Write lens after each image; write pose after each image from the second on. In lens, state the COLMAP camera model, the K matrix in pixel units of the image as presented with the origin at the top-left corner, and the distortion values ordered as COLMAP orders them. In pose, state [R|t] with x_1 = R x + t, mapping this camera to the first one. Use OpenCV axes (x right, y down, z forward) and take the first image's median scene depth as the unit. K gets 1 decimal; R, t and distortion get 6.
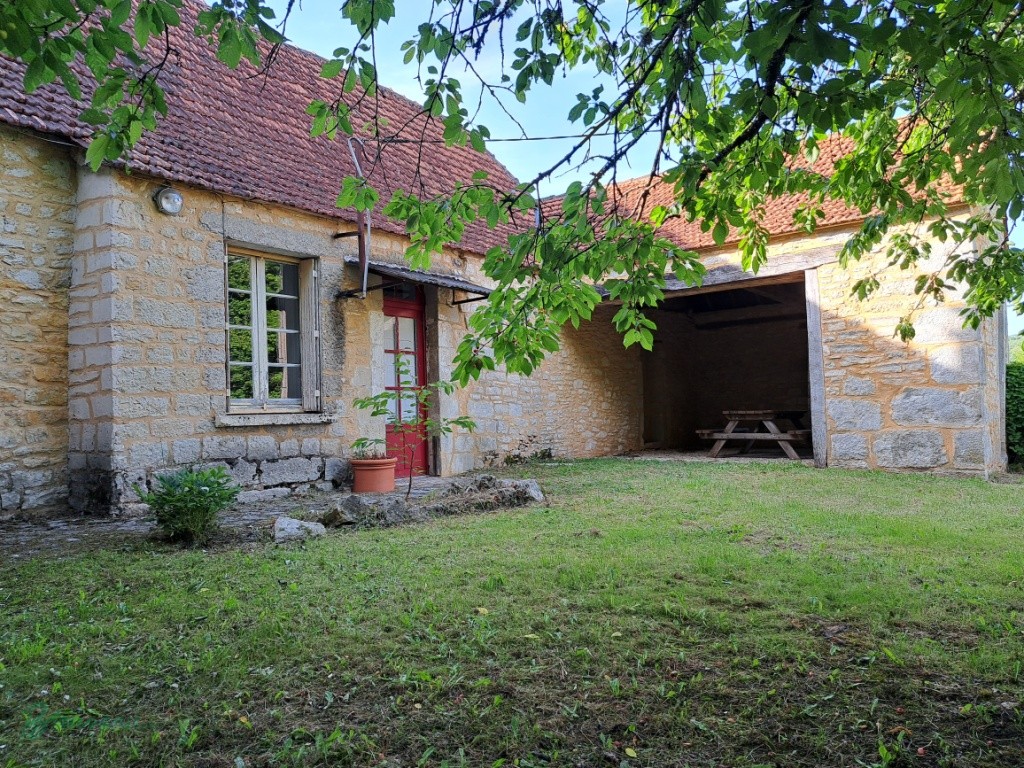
lens RADIAL K [[740.4, 0, 512.0], [0, 740.4, 384.0], [0, 0, 1]] dist [0.229261, -0.268315]
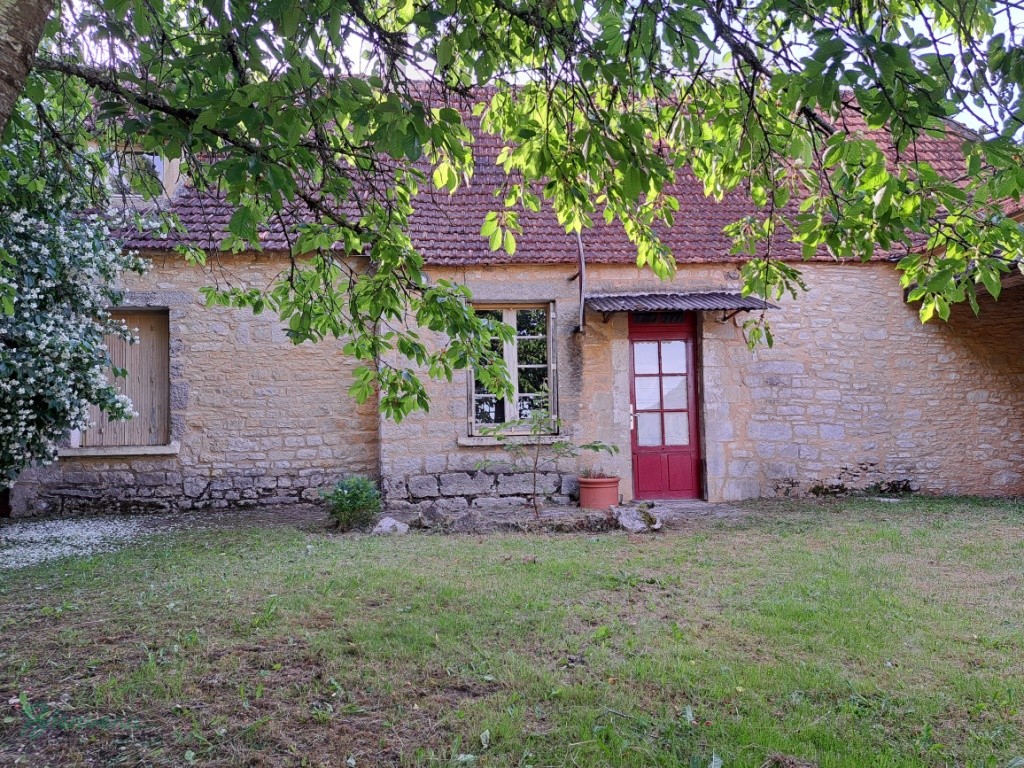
lens RADIAL K [[740.4, 0, 512.0], [0, 740.4, 384.0], [0, 0, 1]] dist [0.229261, -0.268315]
pose [[0.668755, -0.042520, -0.742266, 0.551505], [0.033679, 0.999071, -0.026887, -0.011486], [0.742719, -0.007018, 0.669566, 0.189723]]
